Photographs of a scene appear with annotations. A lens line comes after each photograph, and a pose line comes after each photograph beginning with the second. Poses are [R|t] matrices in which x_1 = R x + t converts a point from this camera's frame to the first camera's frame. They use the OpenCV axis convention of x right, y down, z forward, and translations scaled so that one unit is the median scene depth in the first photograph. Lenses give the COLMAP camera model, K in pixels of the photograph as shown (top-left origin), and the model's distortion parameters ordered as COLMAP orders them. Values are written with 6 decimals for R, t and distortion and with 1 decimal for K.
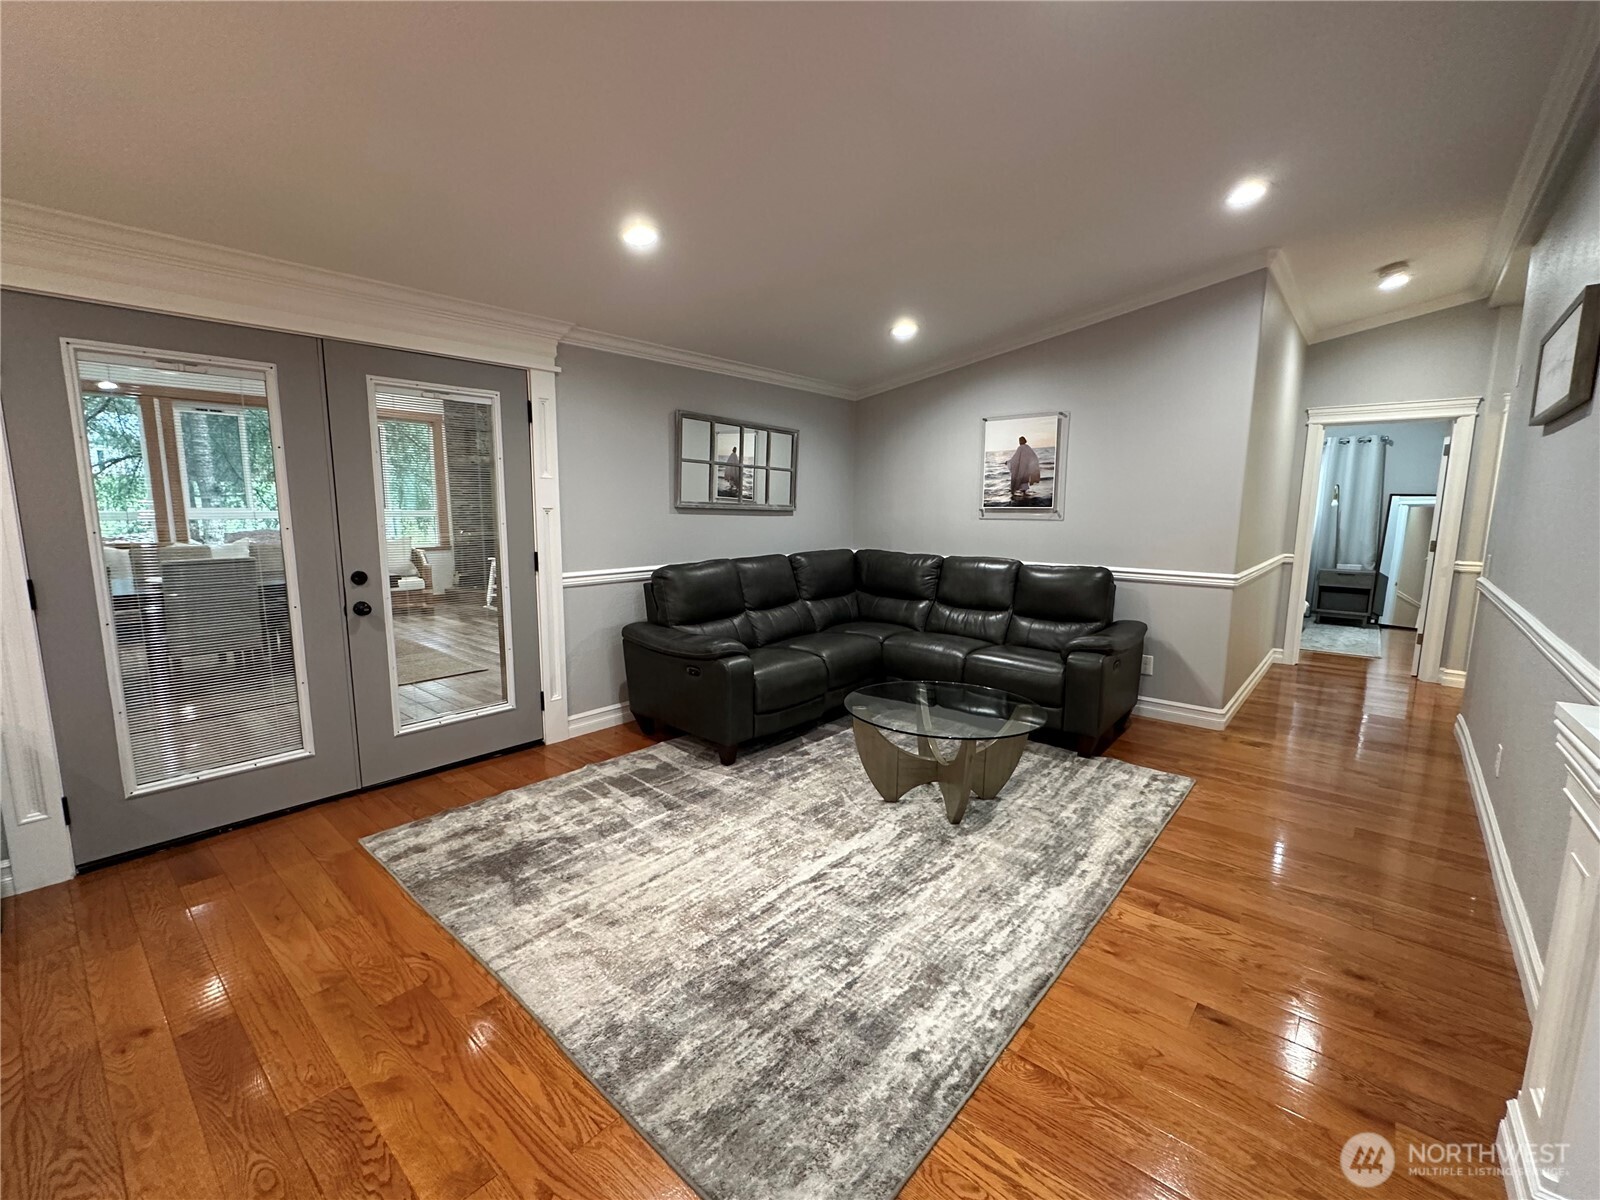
lens RADIAL K [[684.2, 0, 796.4], [0, 684.2, 605.4], [0, 0, 1]] dist [-0.002398, 0.001096]
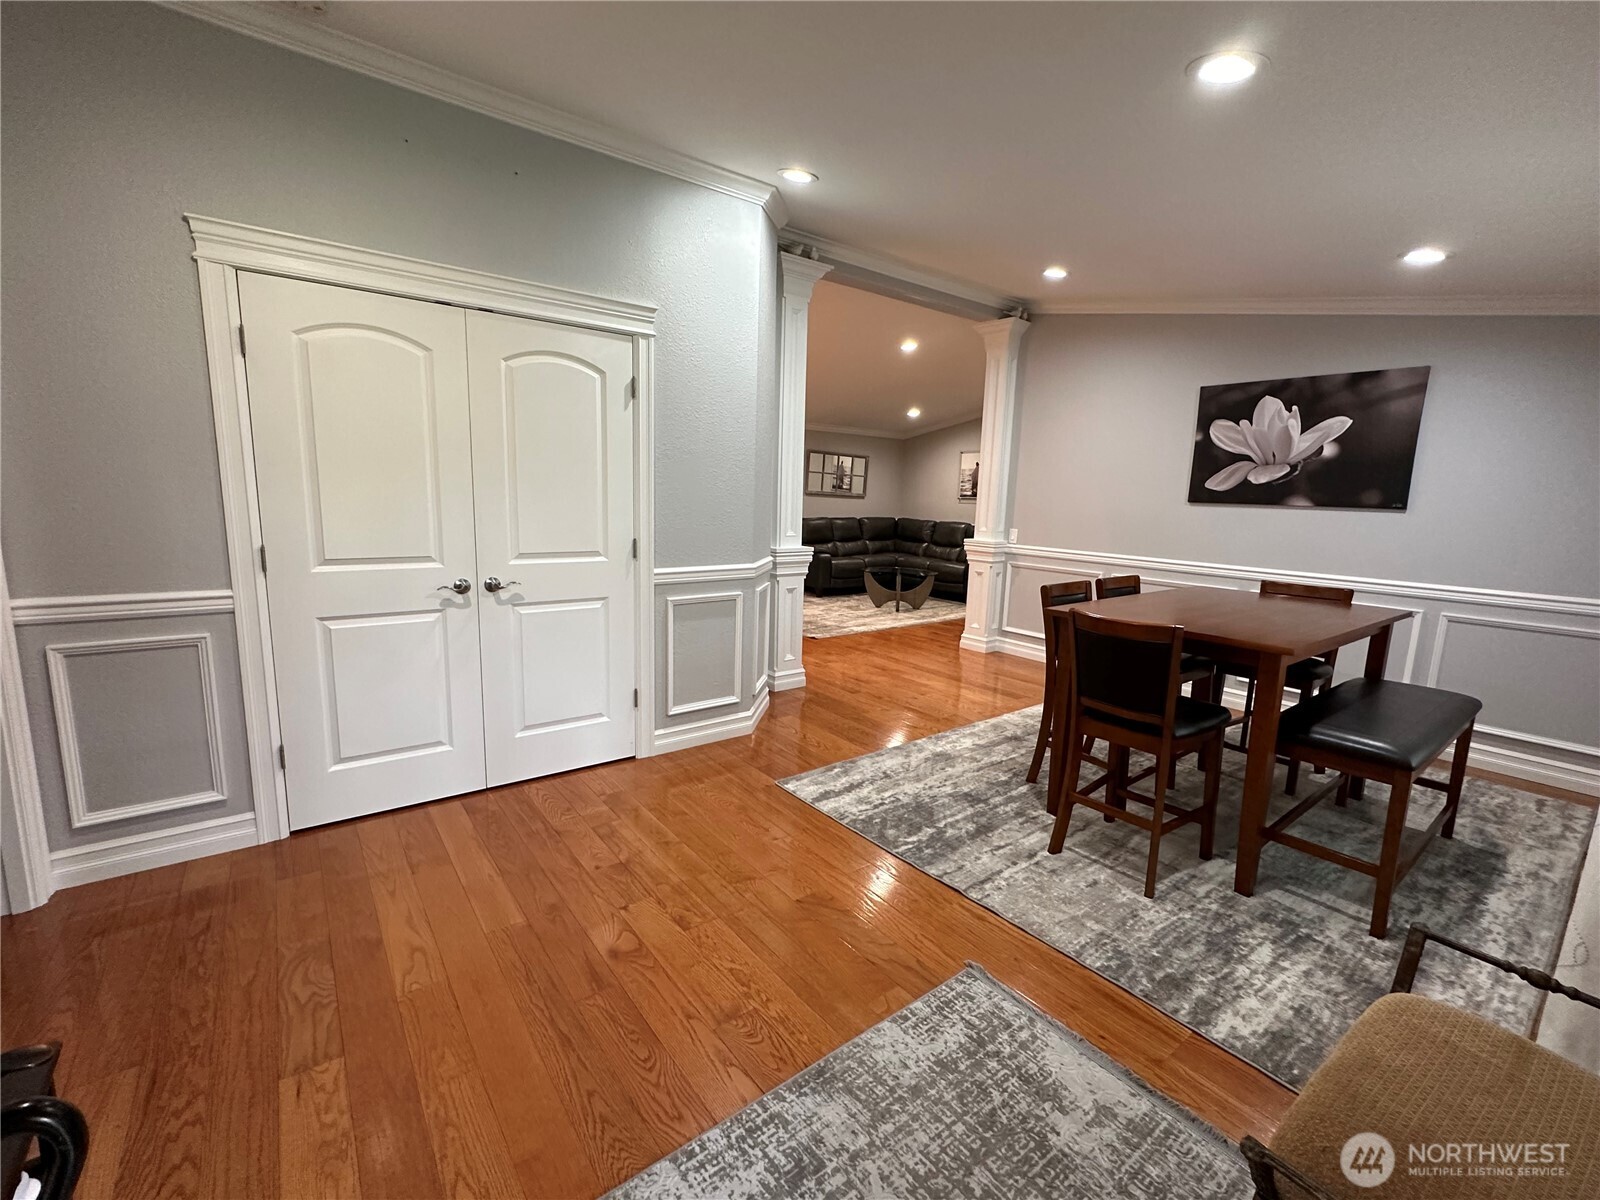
lens RADIAL K [[684.2, 0, 799.9], [0, 684.2, 601.9], [0, 0, 1]] dist [-0.002398, 0.001096]
pose [[0.978546, 0.050176, -0.199827, 0.245654], [-0.047438, 0.998703, 0.018470, 0.153092], [0.200494, -0.008595, 0.979657, -1.081806]]
